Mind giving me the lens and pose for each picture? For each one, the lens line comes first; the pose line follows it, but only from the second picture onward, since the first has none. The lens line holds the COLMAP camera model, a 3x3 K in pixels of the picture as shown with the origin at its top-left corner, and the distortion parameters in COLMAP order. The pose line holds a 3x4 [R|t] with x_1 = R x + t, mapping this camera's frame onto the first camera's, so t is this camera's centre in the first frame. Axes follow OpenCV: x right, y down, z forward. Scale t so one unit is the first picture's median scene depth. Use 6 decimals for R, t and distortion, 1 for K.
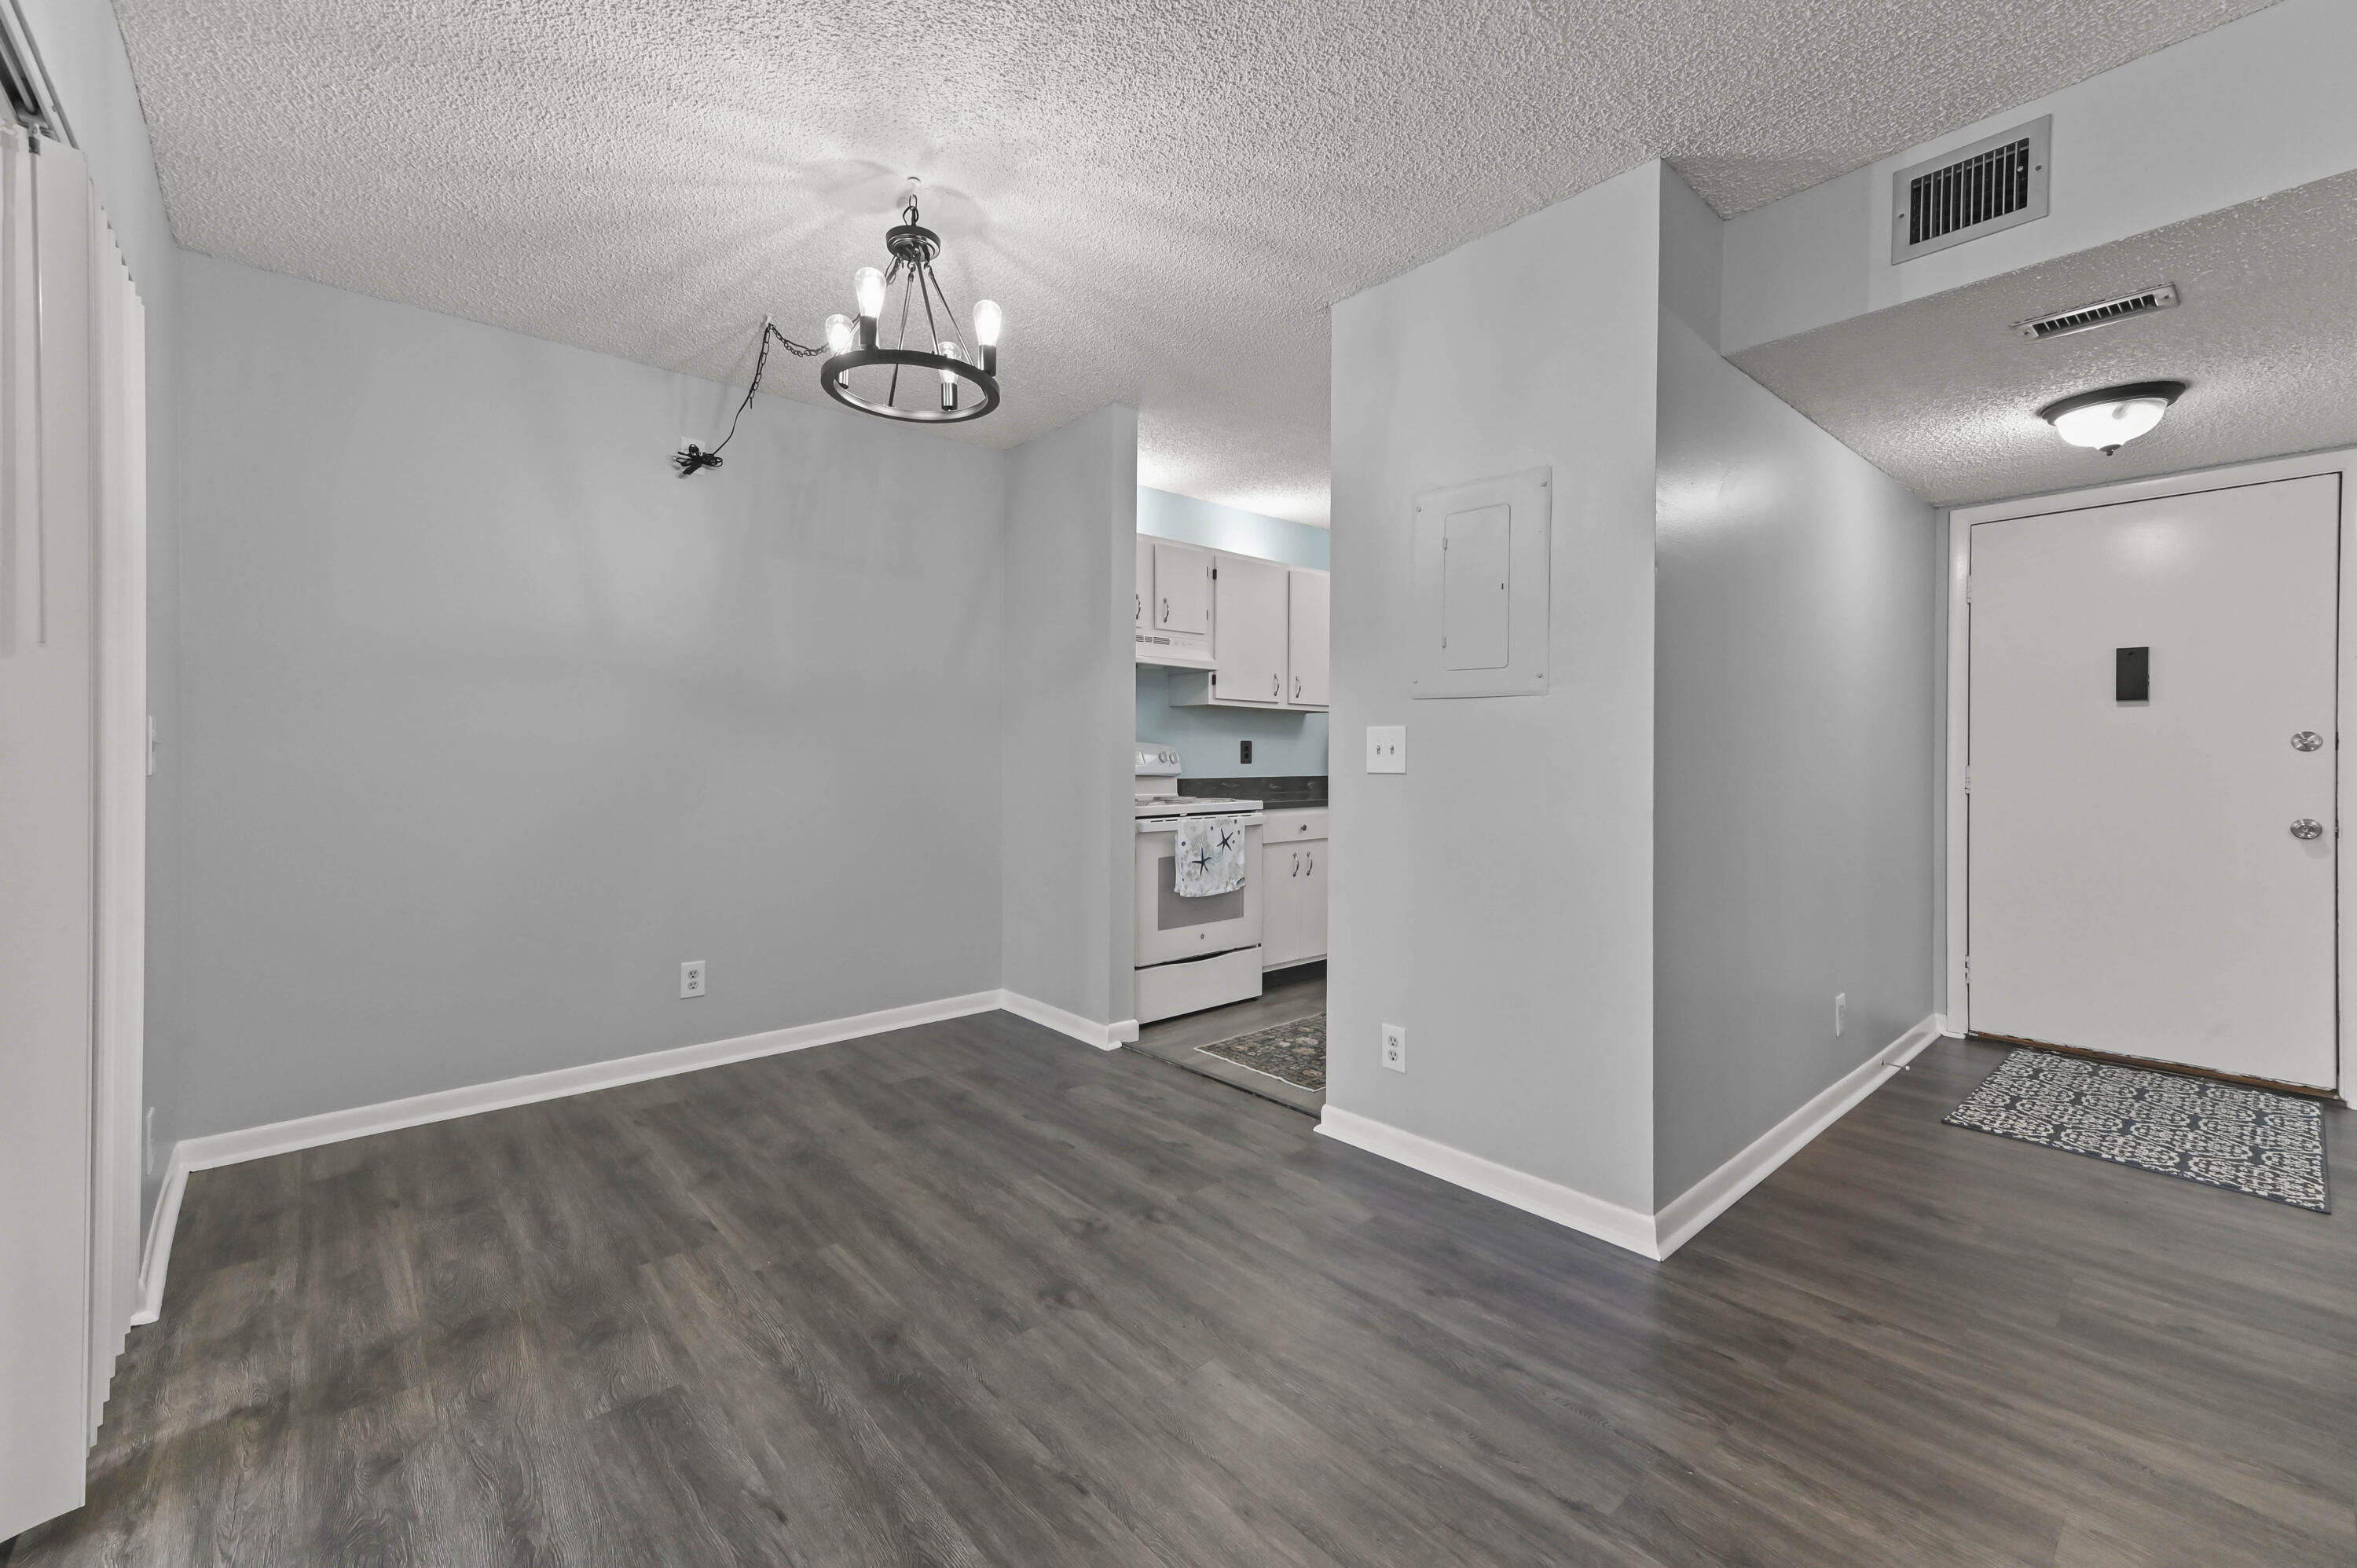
lens RADIAL K [[930.8, 0, 1188.0], [0, 930.8, 756.5], [0, 0, 1]] dist [0.013027, 0.000783]
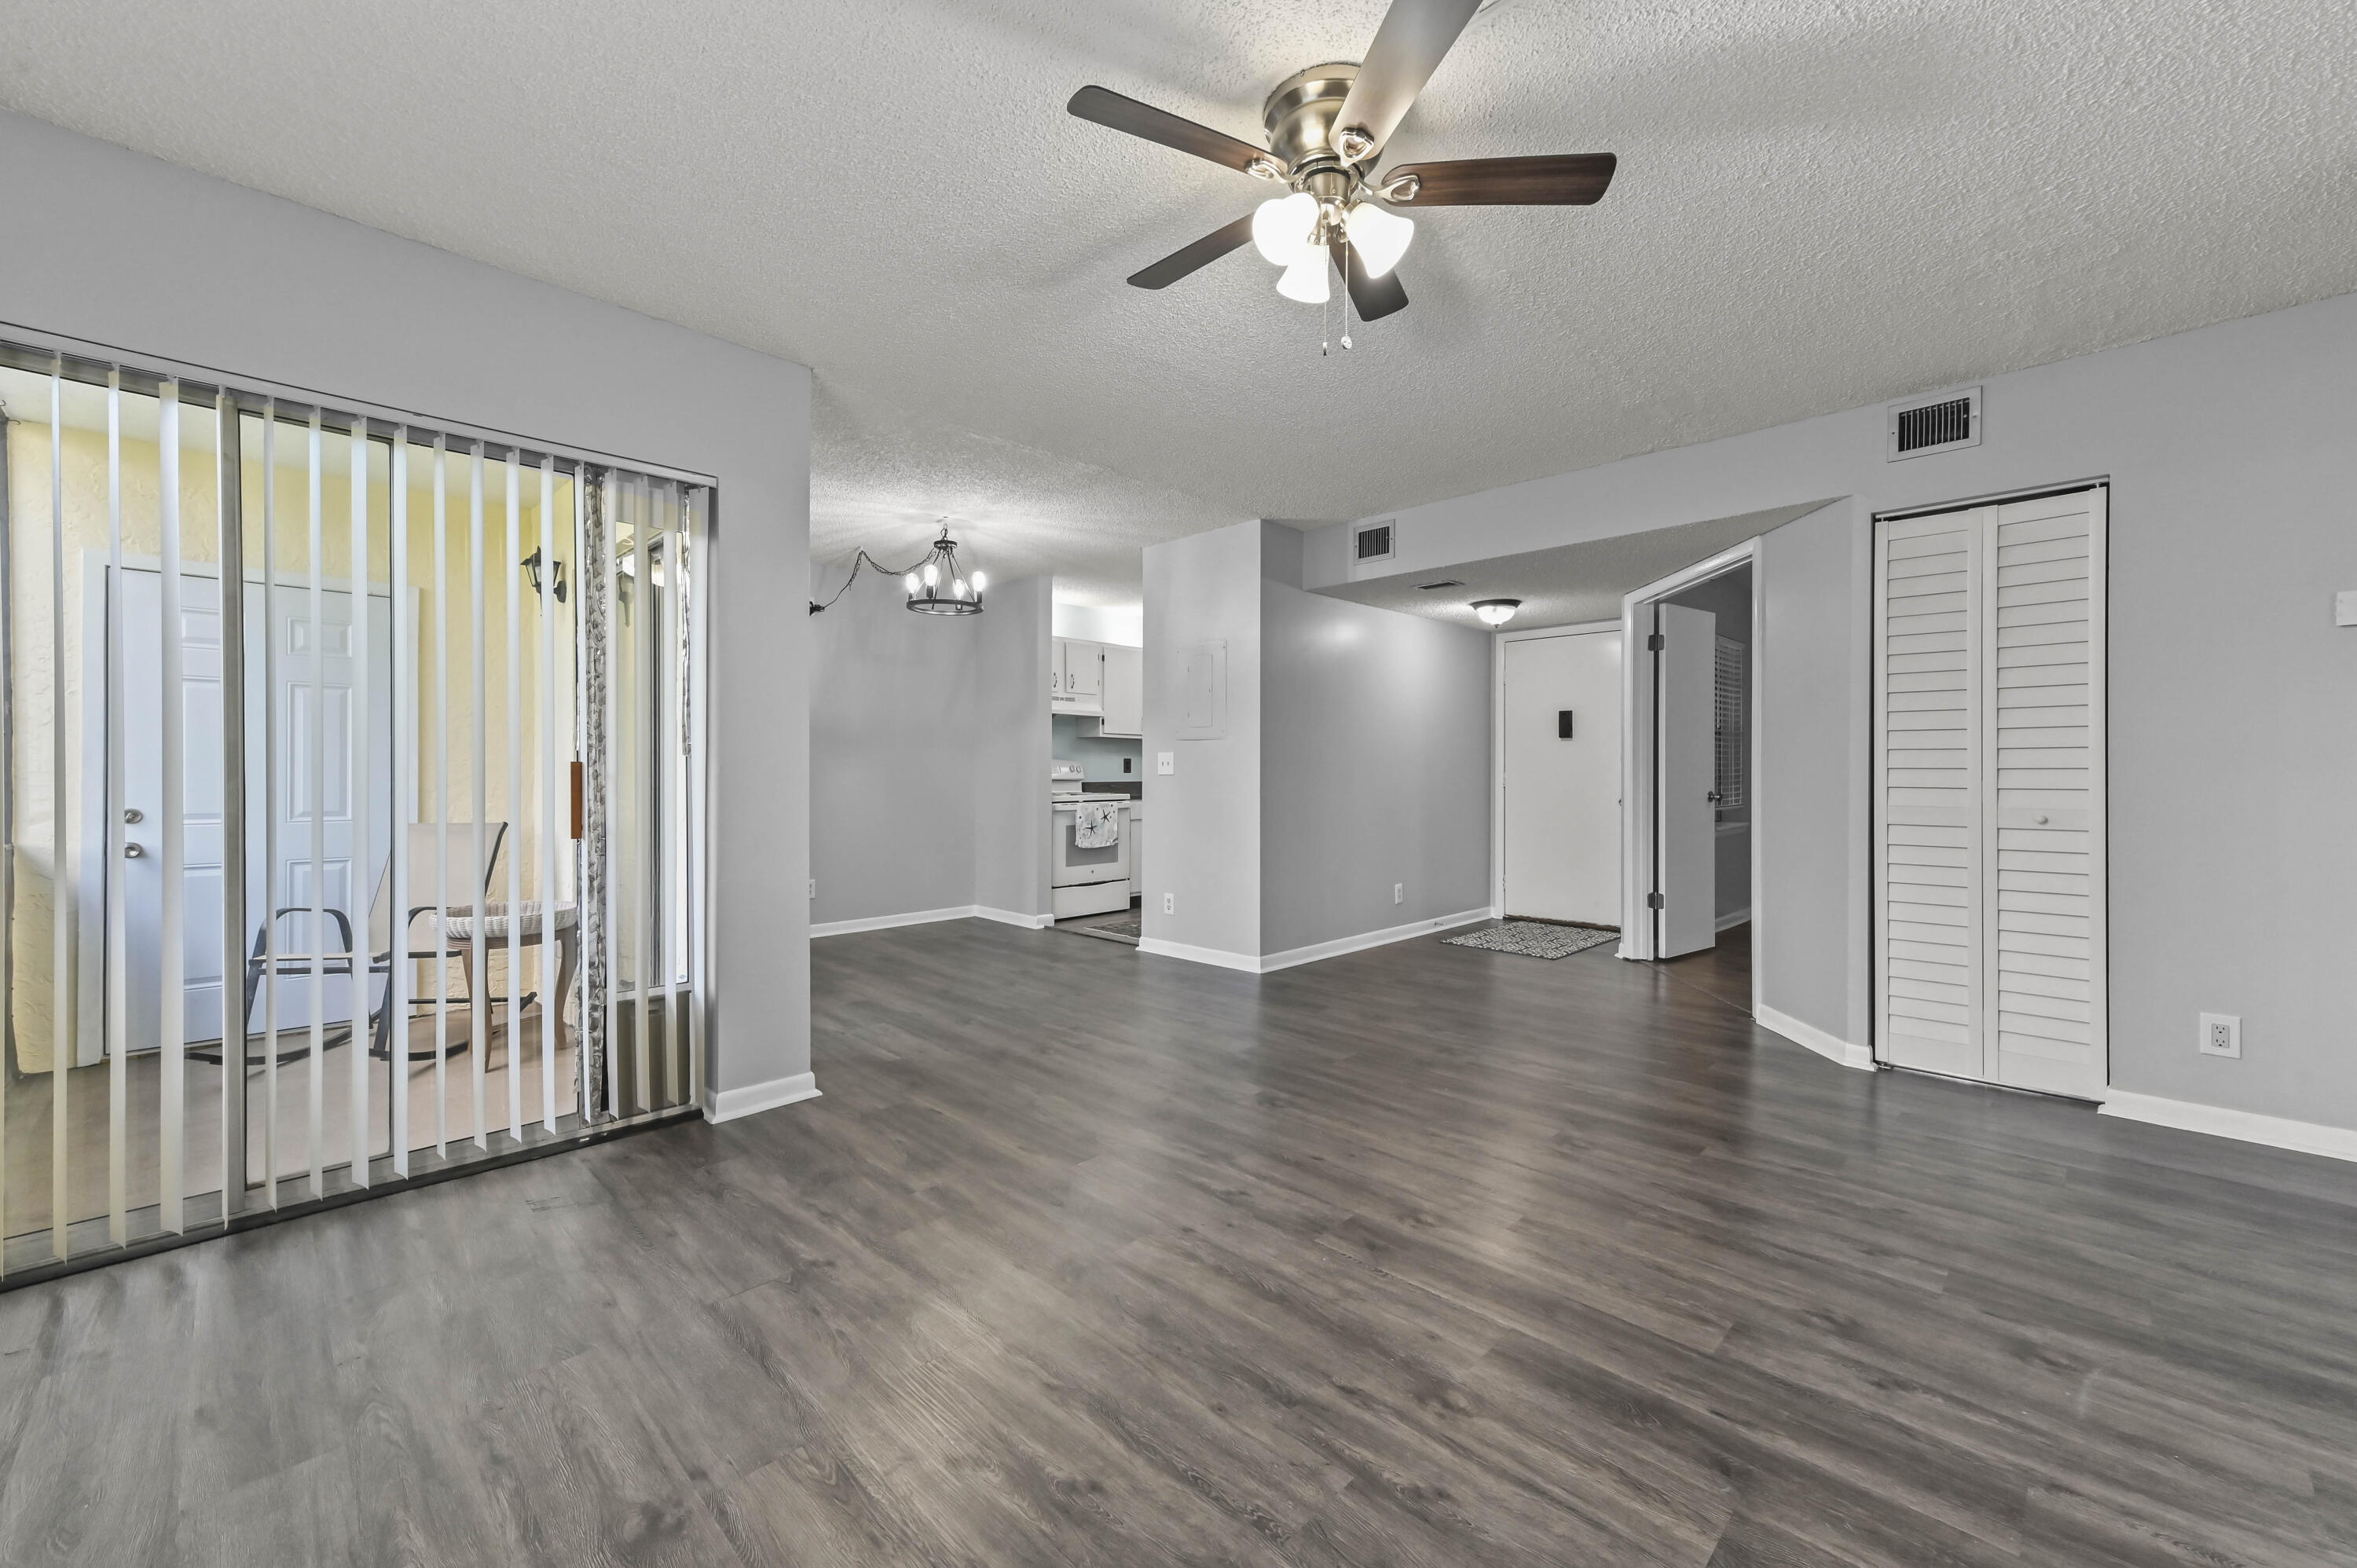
lens RADIAL K [[930.8, 0, 1199.7], [0, 930.8, 780.7], [0, 0, 1]] dist [0.013027, 0.000783]
pose [[0.997520, -0.003021, 0.070312, 0.093037], [0.002398, 0.999957, 0.008945, 0.008937], [-0.070336, -0.008754, 0.997485, -0.737795]]
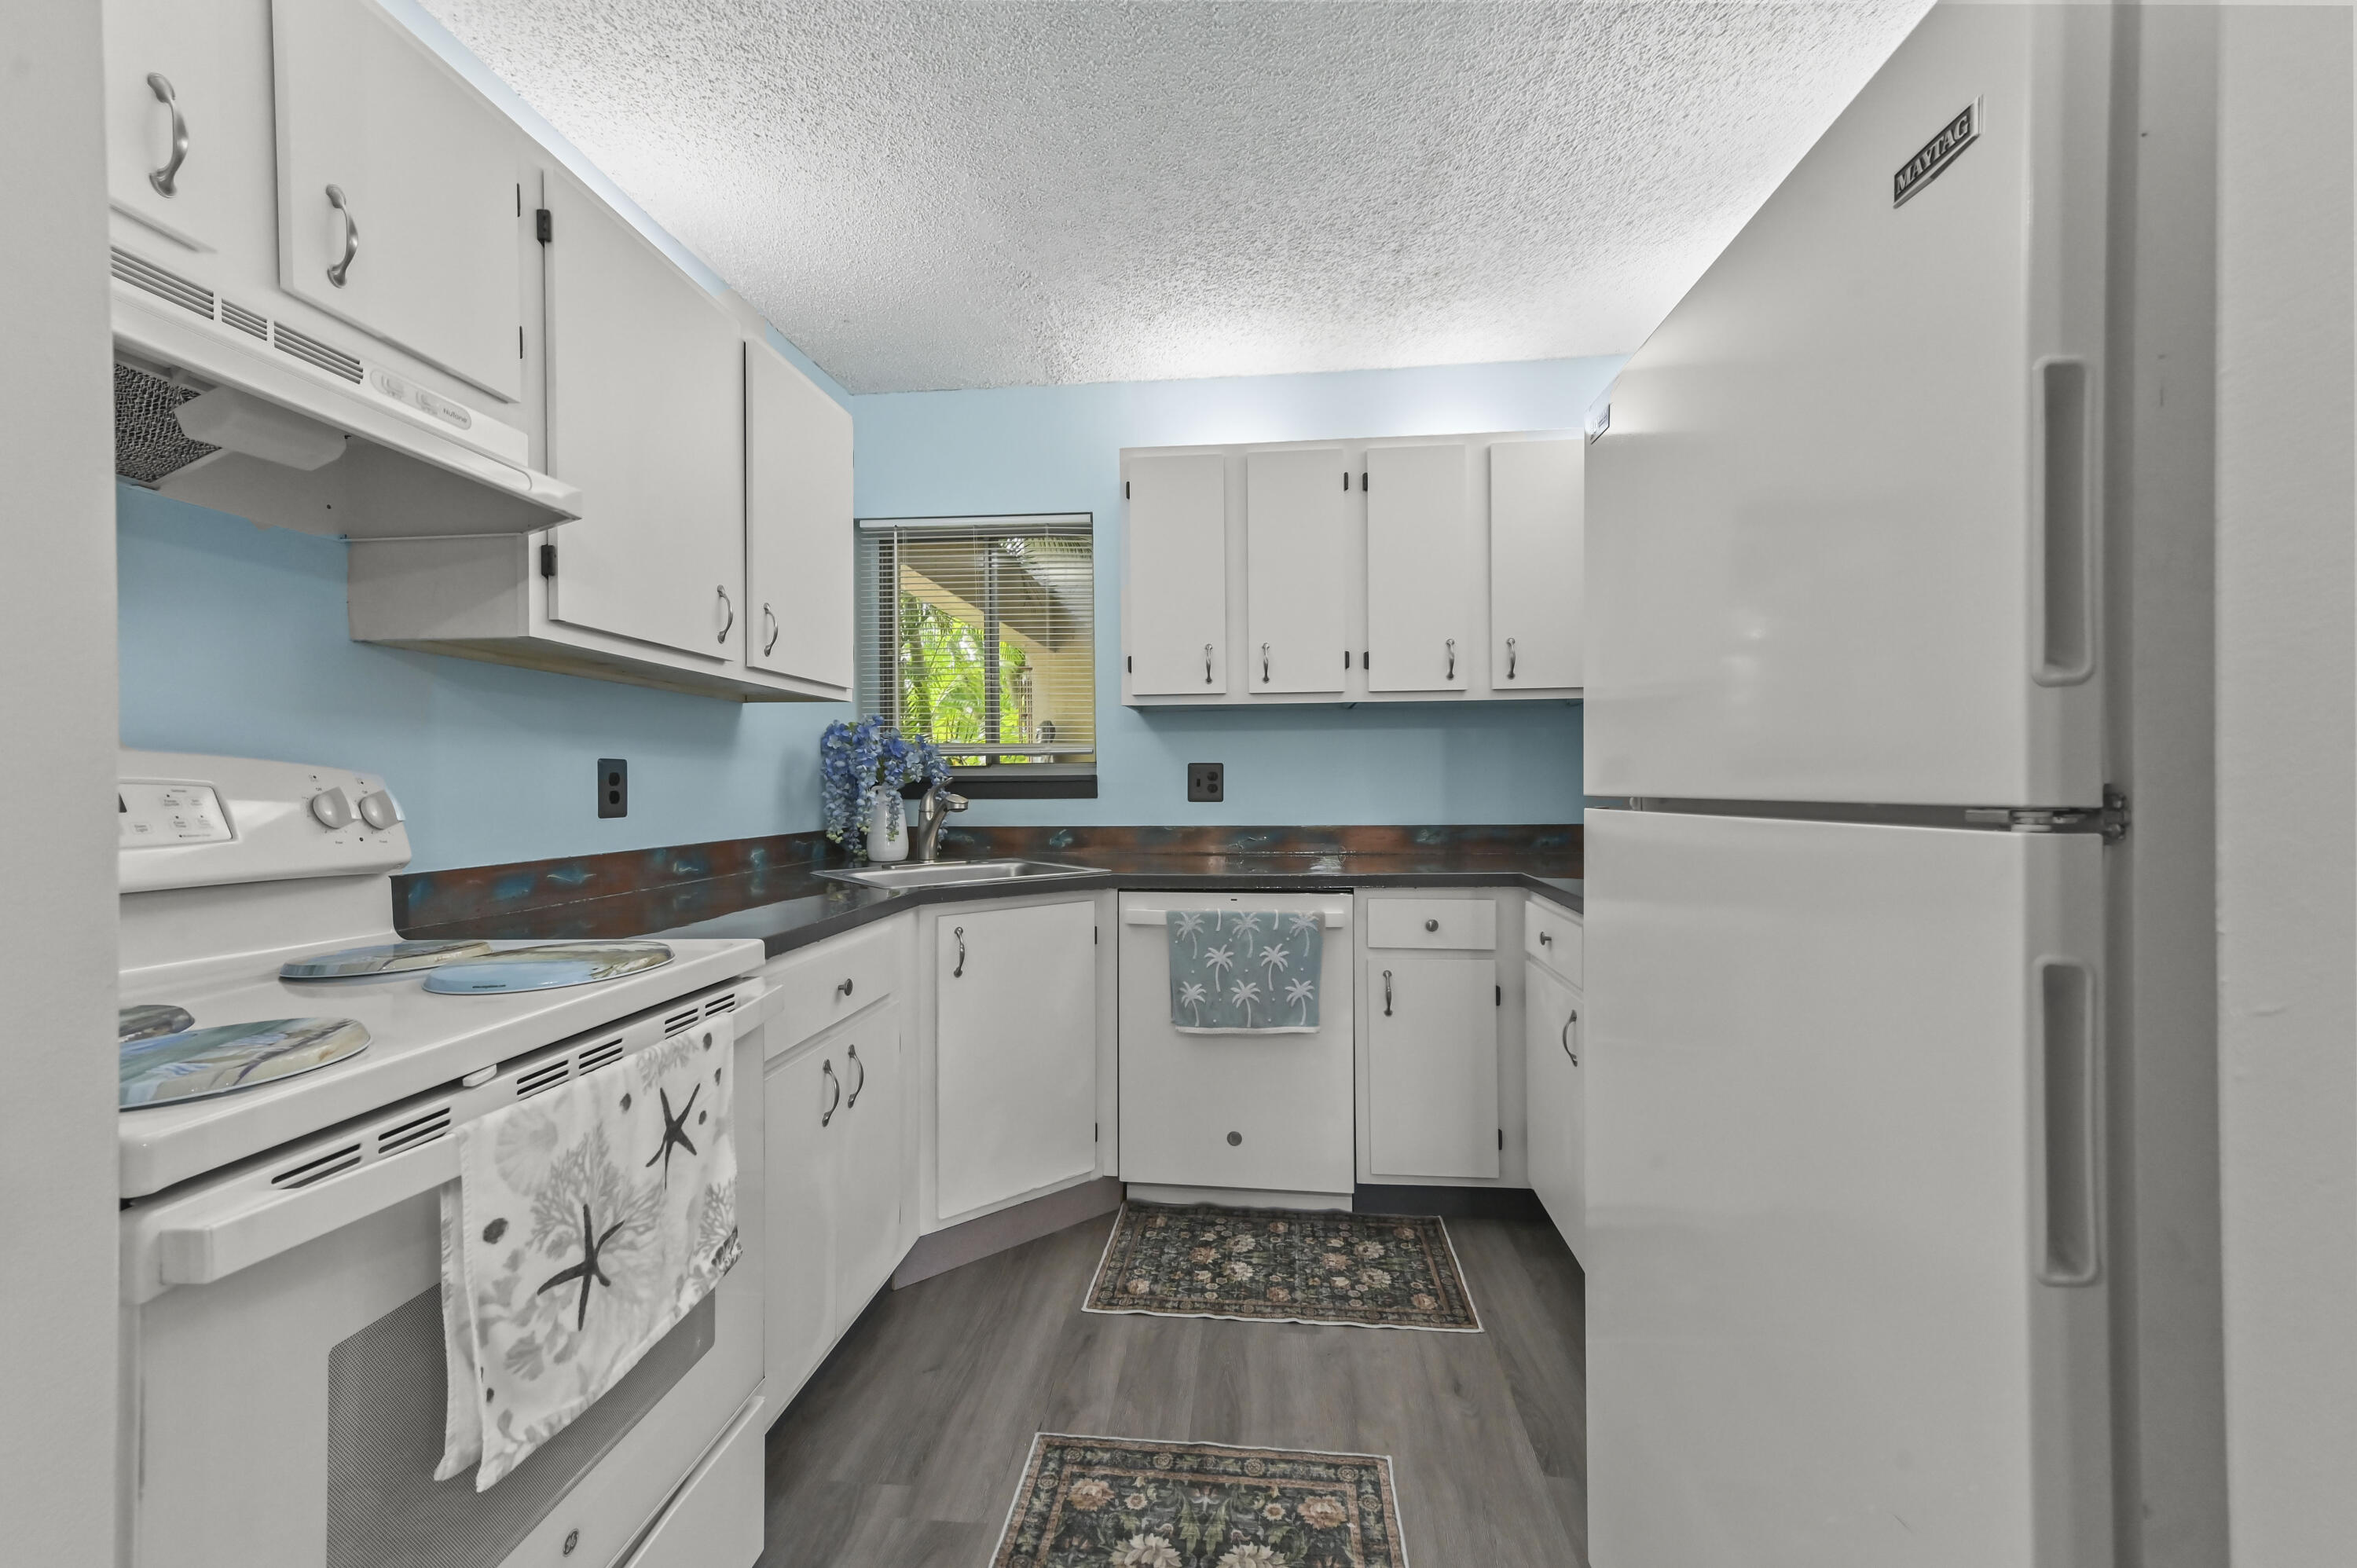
lens RADIAL K [[930.8, 0, 1186.4], [0, 930.8, 783.8], [0, 0, 1]] dist [0.013027, 0.000783]
pose [[0.741744, -0.007853, 0.670637, -0.029612], [0.011789, 0.999930, -0.001330, -0.004280], [-0.670579, 0.008893, 0.741785, 0.719874]]
